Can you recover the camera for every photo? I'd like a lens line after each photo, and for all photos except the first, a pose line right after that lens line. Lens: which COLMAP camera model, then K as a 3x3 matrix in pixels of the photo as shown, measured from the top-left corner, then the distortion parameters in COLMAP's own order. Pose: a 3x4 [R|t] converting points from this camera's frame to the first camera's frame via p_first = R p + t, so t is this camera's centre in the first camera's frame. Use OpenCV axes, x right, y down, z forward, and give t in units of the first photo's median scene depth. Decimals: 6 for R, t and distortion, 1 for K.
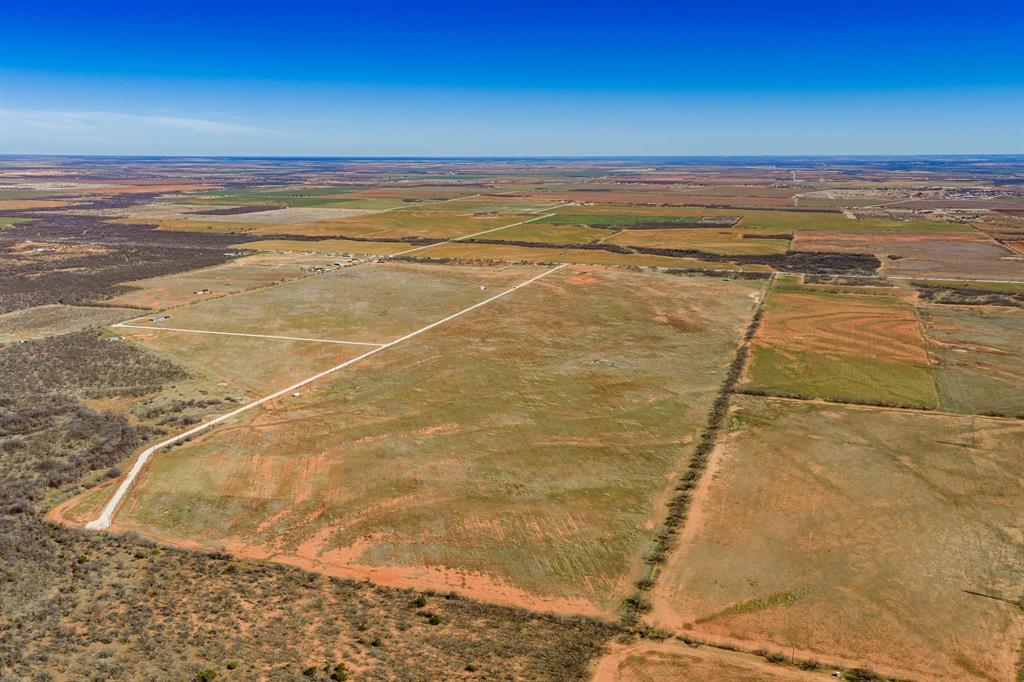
lens RADIAL K [[842.8, 0, 512.0], [0, 842.8, 341.0], [0, 0, 1]] dist [0.062261, -0.015697]
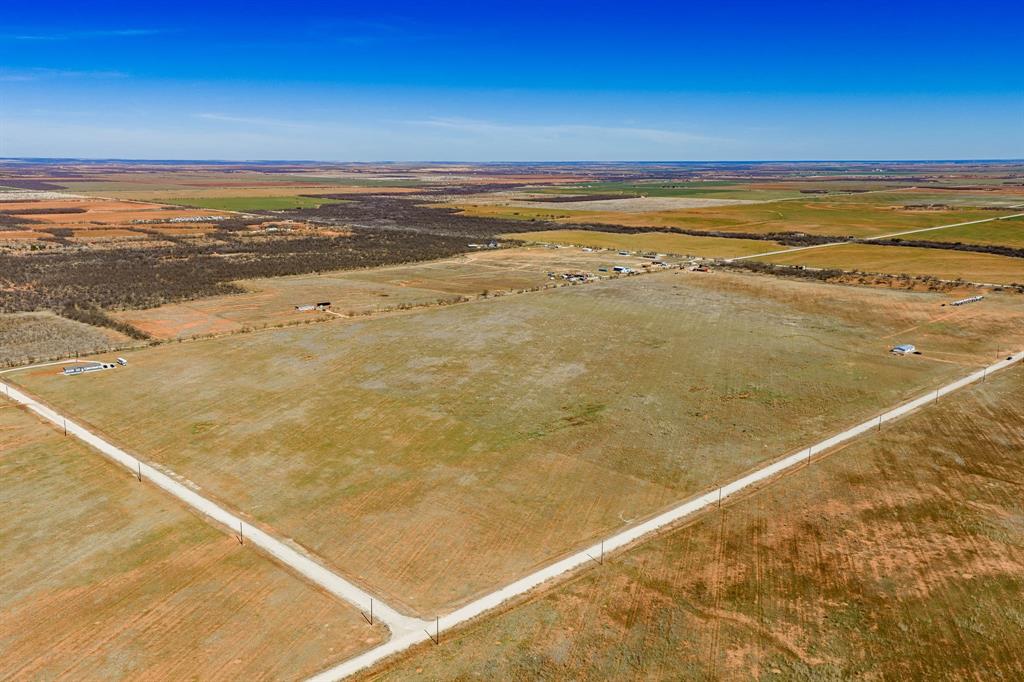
lens RADIAL K [[842.8, 0, 512.0], [0, 842.8, 341.0], [0, 0, 1]] dist [0.062261, -0.015697]
pose [[0.890555, 0.095967, -0.444637, -0.019114], [-0.099587, 0.994912, 0.015273, -0.044057], [0.443840, 0.030679, 0.895581, 0.458857]]
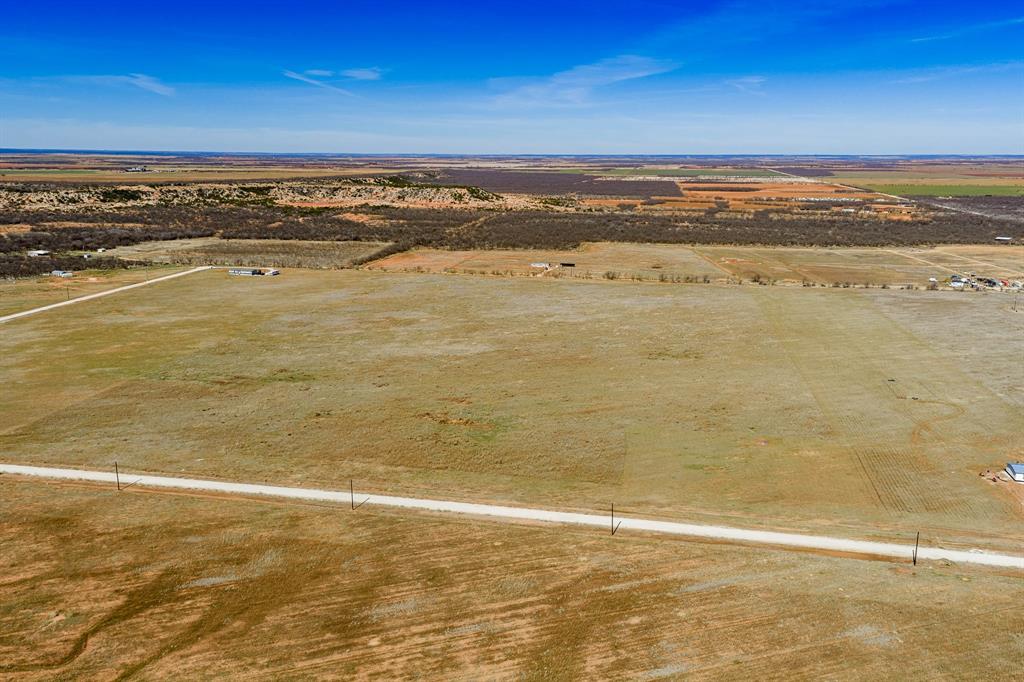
lens RADIAL K [[826.9, 0, 549.3], [0, 826.9, 340.2], [0, 0, 1]] dist [0.058659, -0.014987]
pose [[0.142361, 0.214538, -0.966285, 0.084360], [-0.220180, 0.958633, 0.180400, -0.078316], [0.965015, 0.187075, 0.183709, 0.701360]]
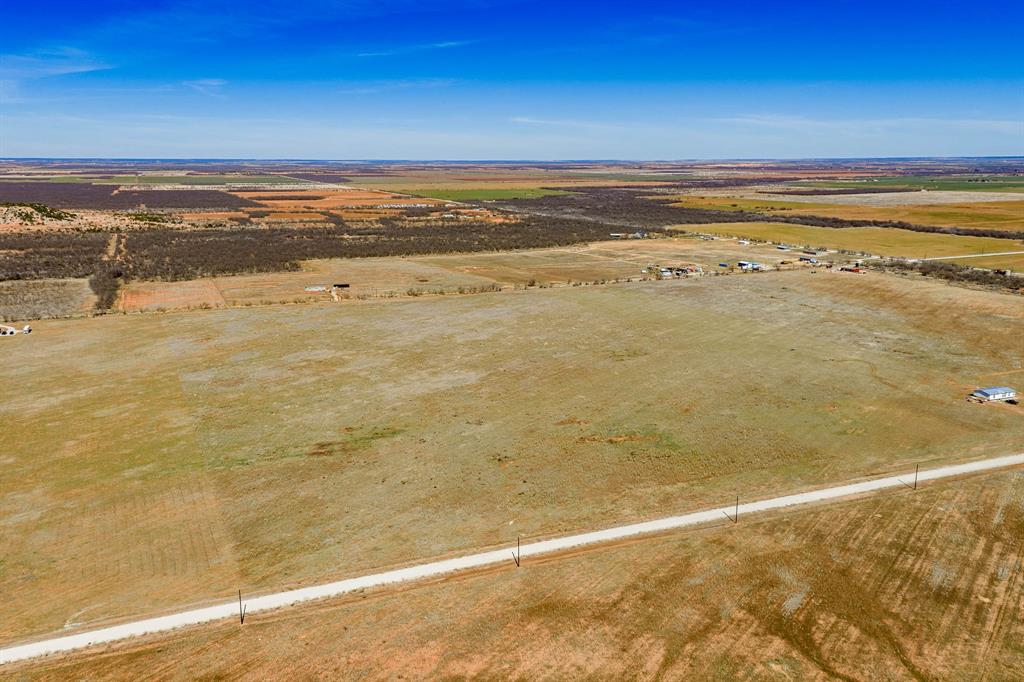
lens RADIAL K [[818.0, 0, 512.0], [0, 818.0, 341.0], [0, 0, 1]] dist [0.052903, -0.003723]
pose [[0.668291, 0.157264, -0.727086, 0.035874], [-0.157482, 0.985155, 0.068335, -0.058584], [0.727039, 0.068835, 0.683137, 0.584180]]
